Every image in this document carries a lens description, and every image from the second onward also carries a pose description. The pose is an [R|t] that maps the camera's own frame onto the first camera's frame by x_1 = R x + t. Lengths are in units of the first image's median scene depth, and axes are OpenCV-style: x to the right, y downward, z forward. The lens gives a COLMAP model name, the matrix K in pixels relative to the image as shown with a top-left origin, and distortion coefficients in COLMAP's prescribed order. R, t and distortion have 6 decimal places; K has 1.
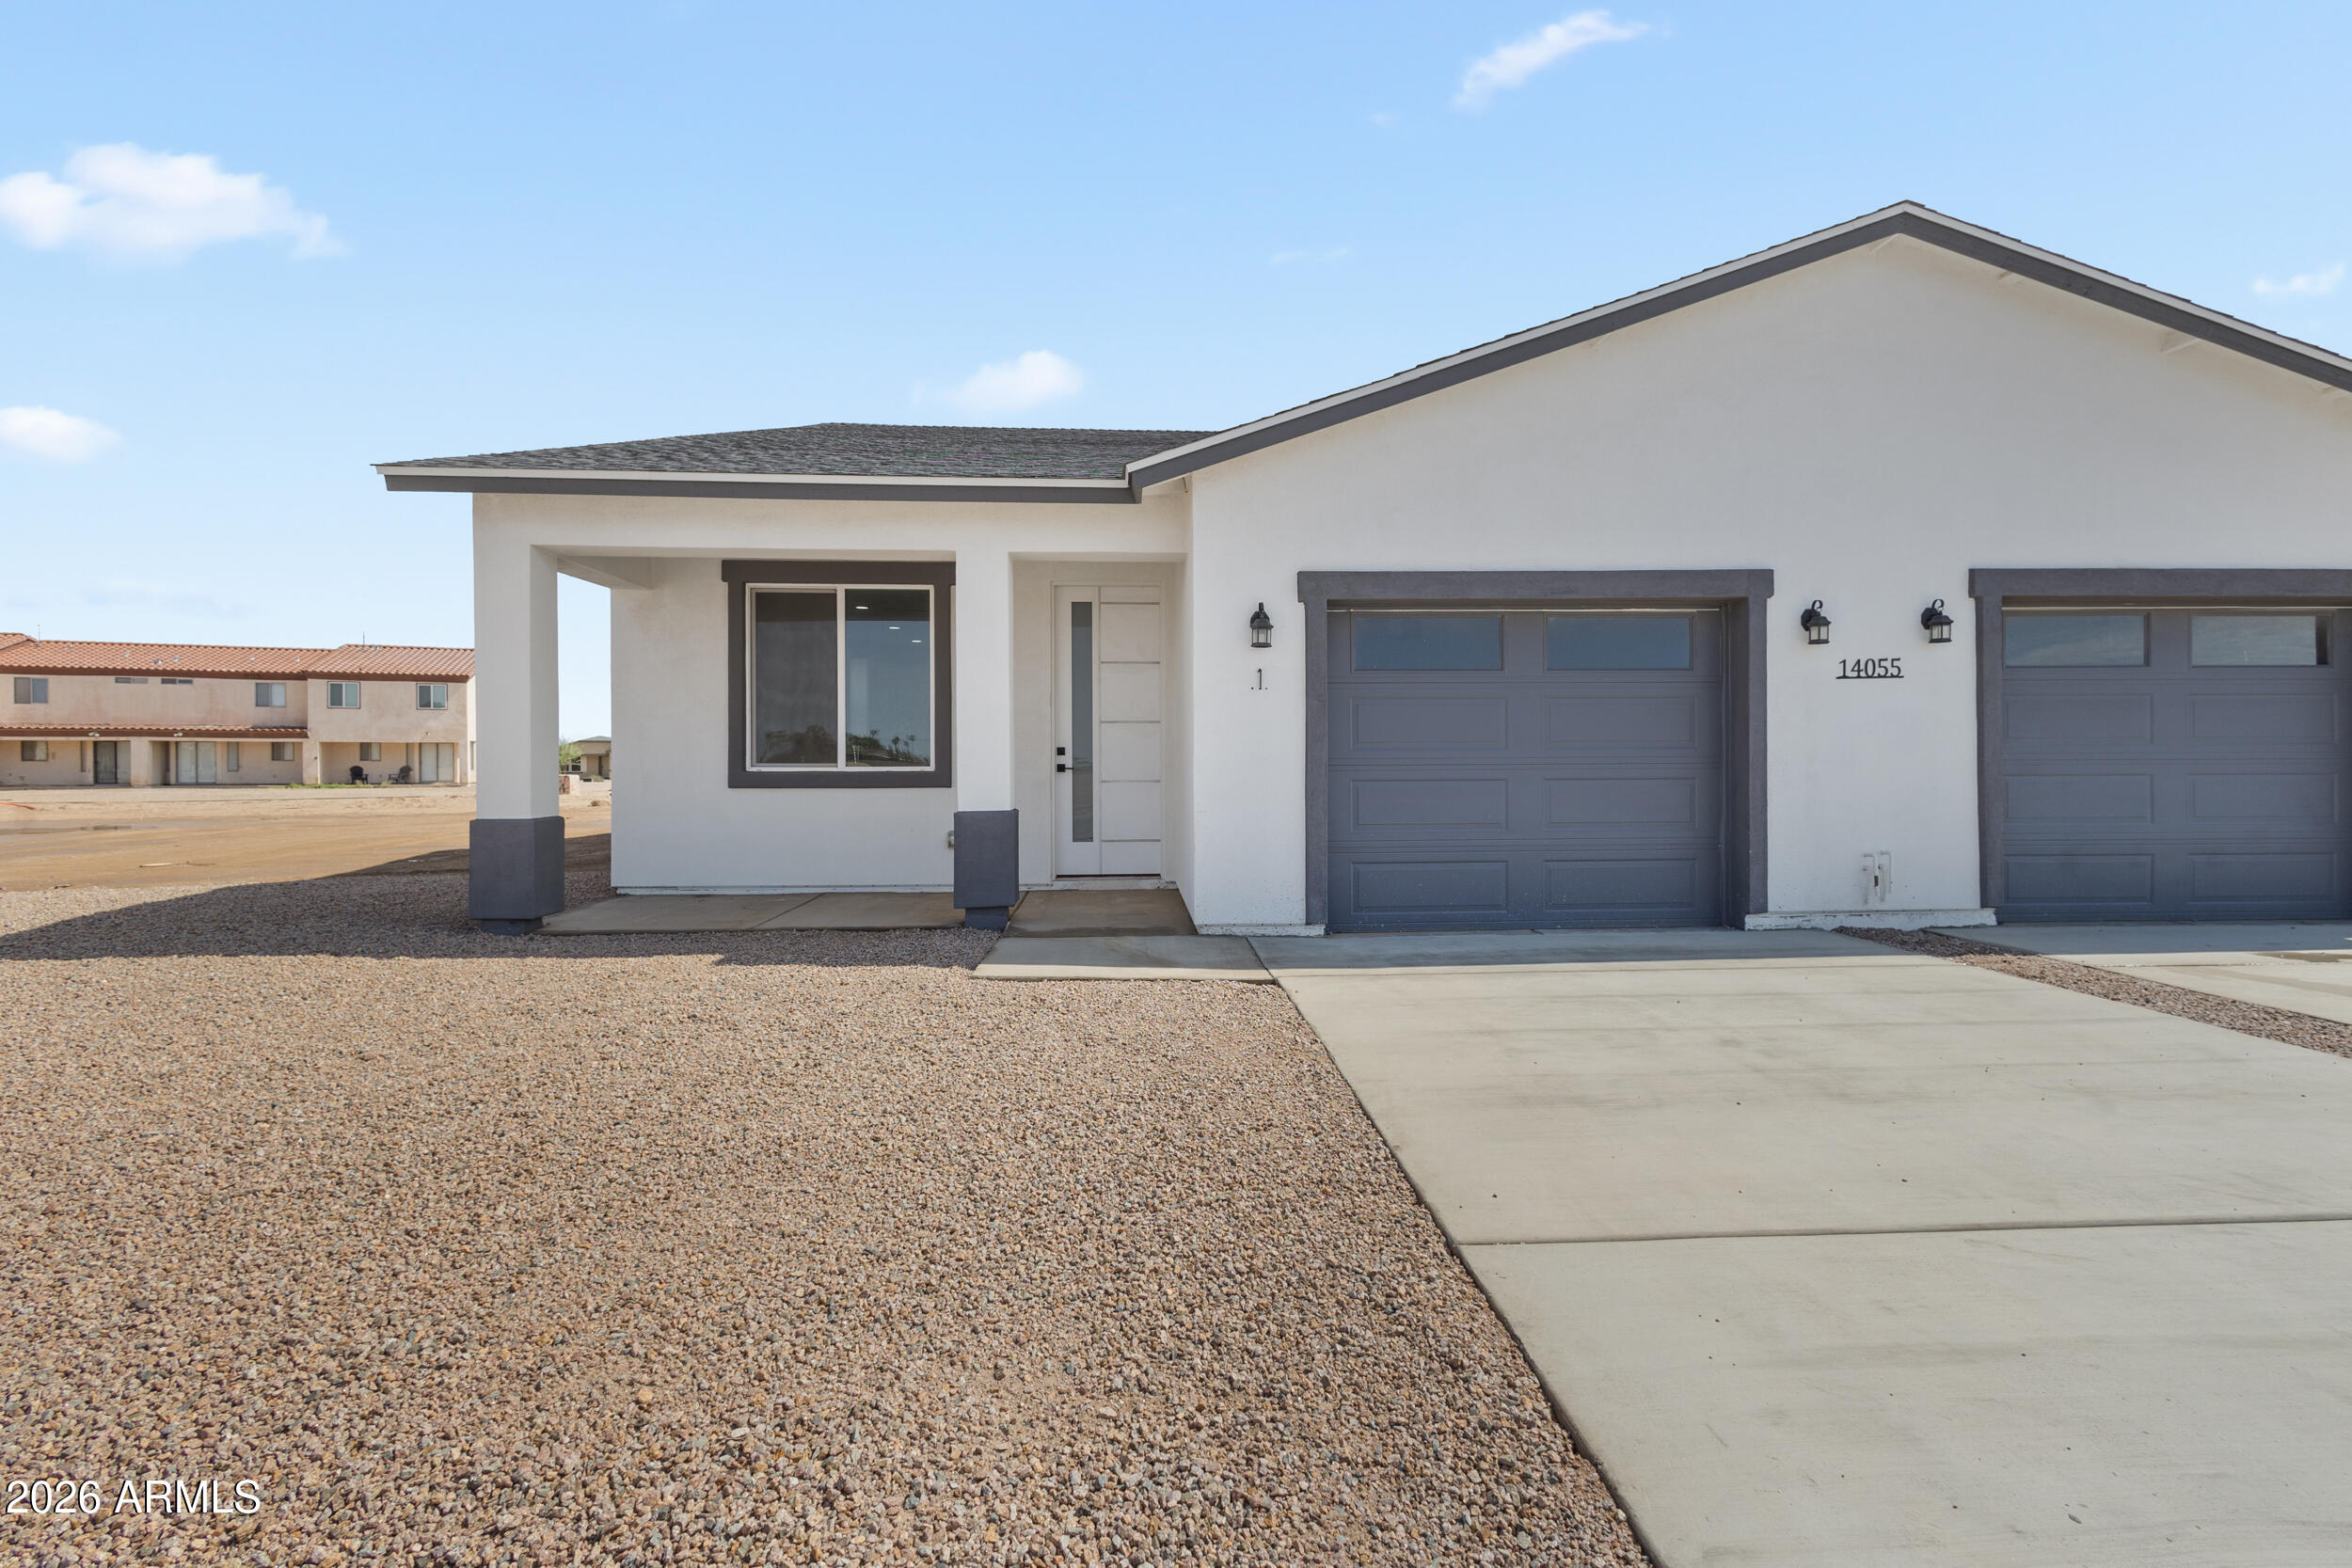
lens RADIAL K [[1128.1, 0, 1145.6], [0, 1128.1, 856.2], [0, 0, 1]] dist [0.011339, -0.000597]
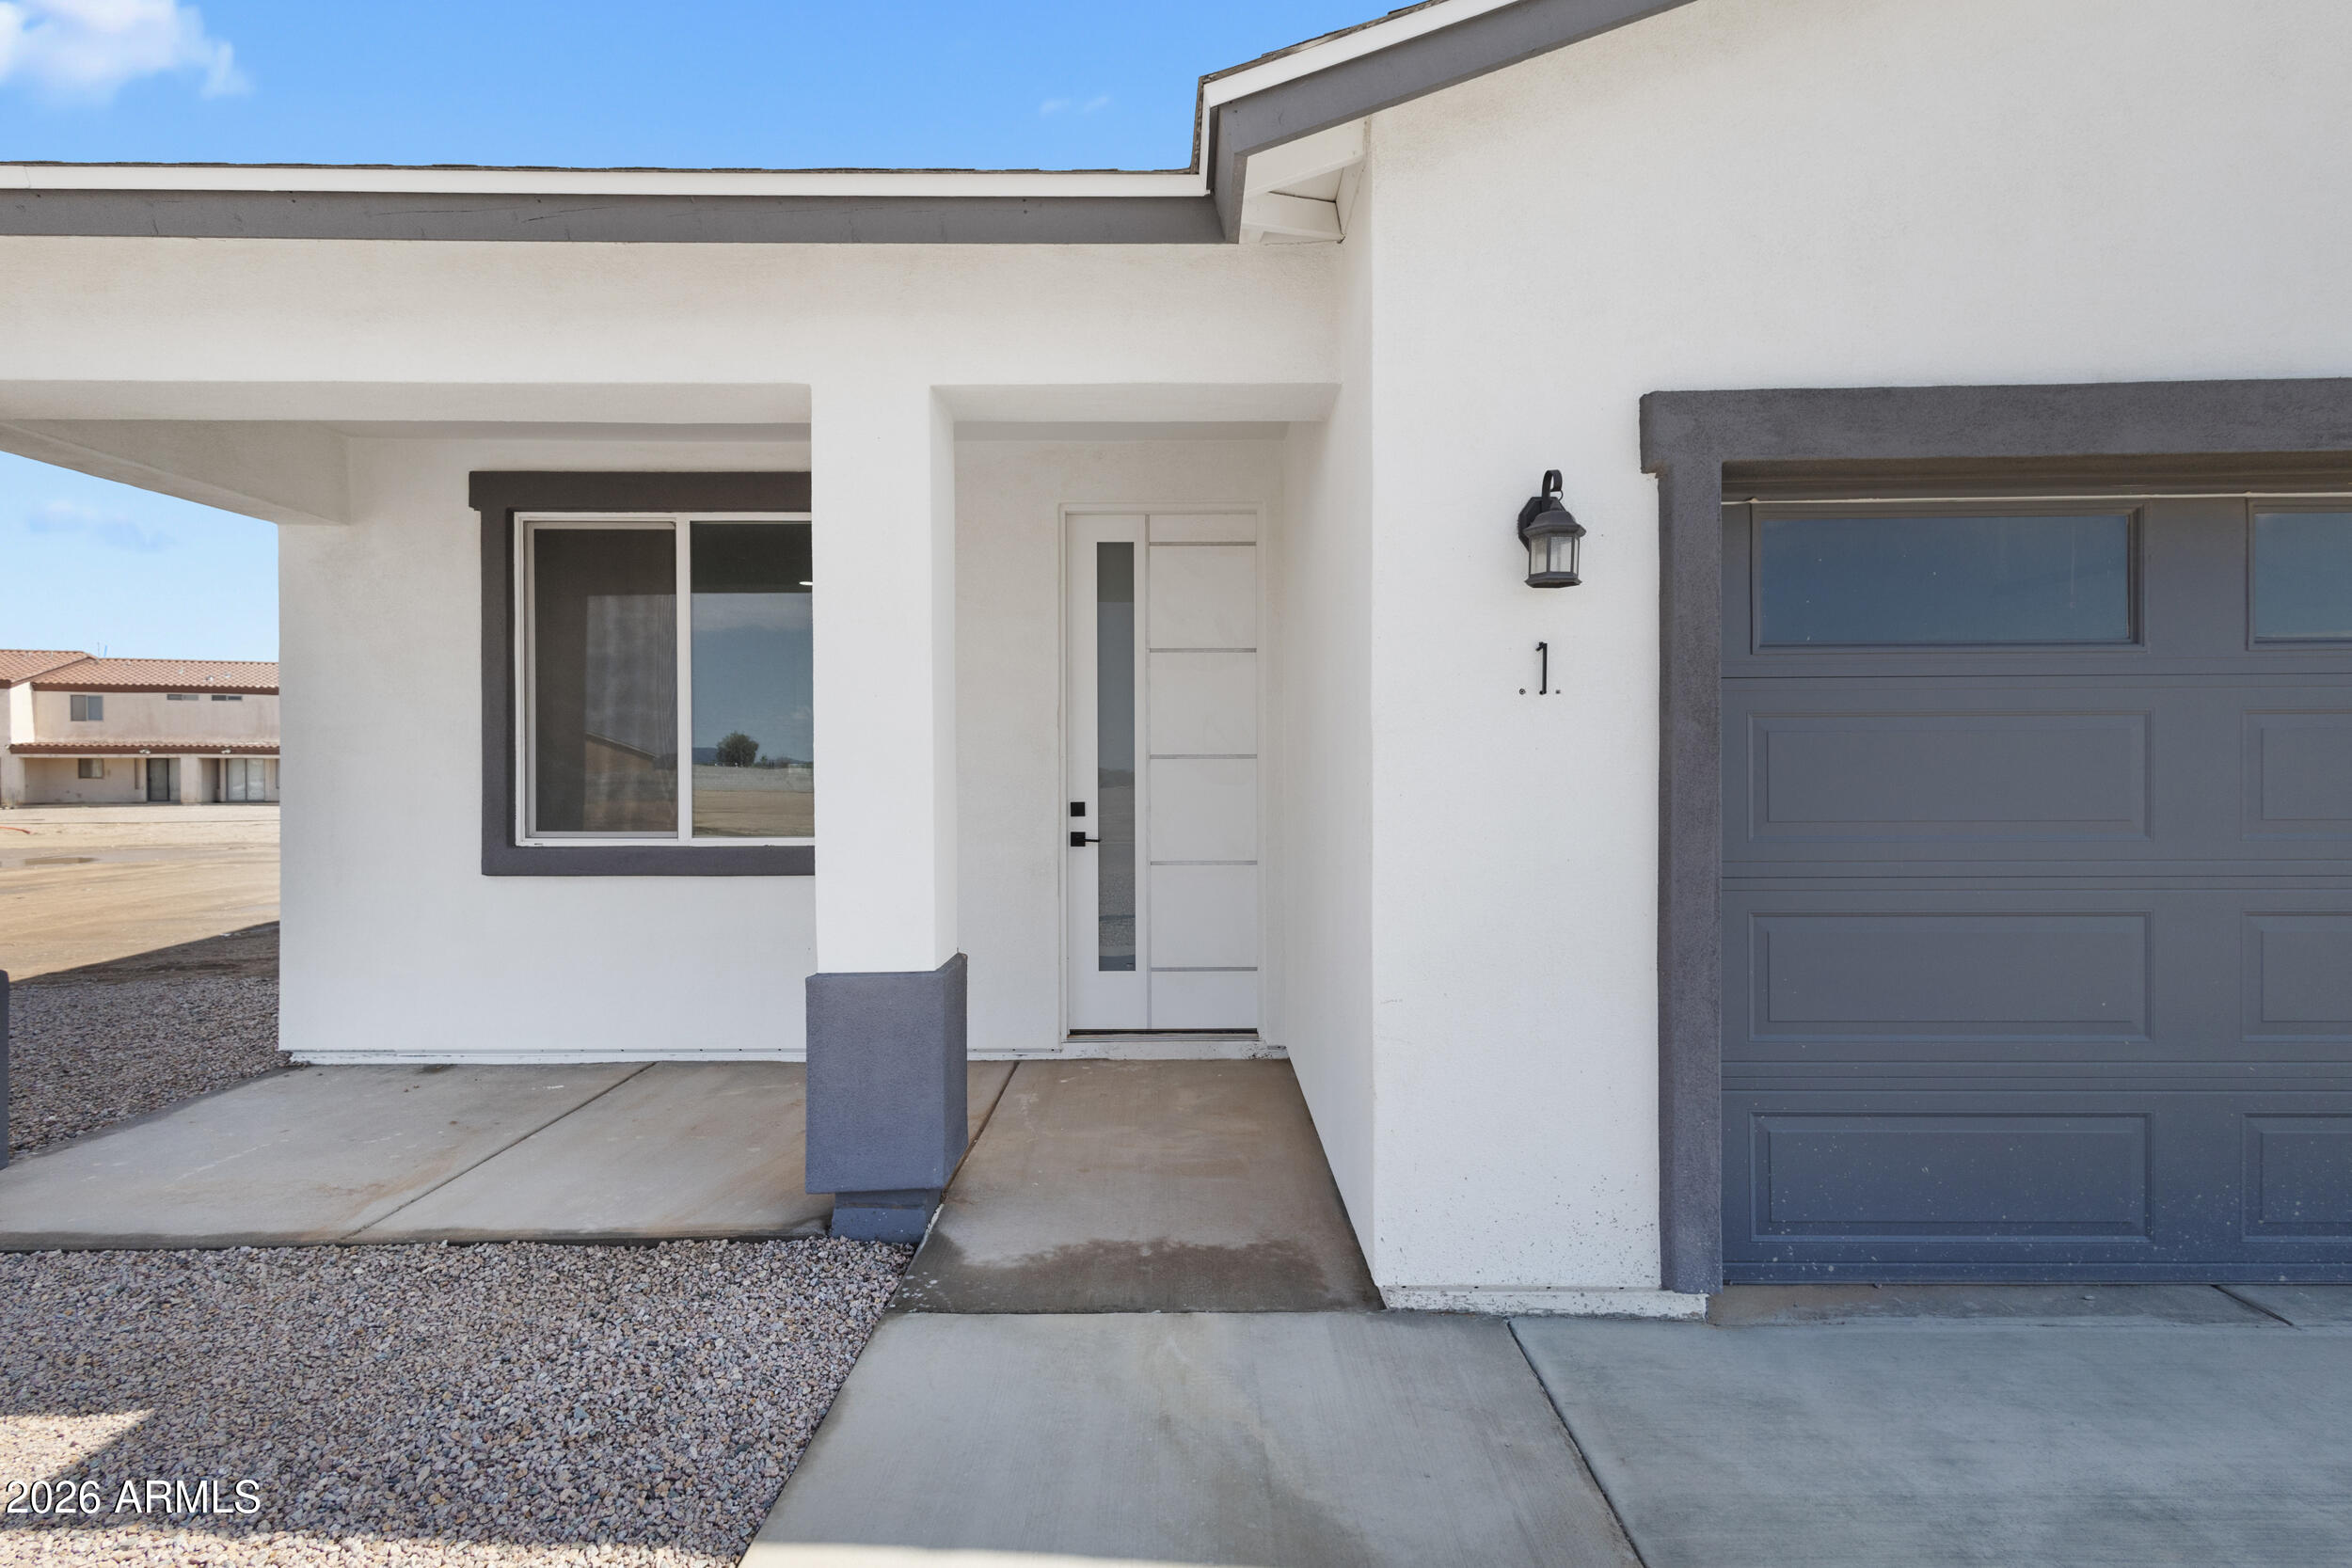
lens RADIAL K [[1128.1, 0, 1177.1], [0, 1128.1, 779.8], [0, 0, 1]] dist [0.011339, -0.000597]
pose [[0.999650, -0.002313, -0.026342, -0.011333], [0.000262, 0.996985, -0.077595, -0.064249], [0.026442, 0.077560, 0.996637, 0.445317]]
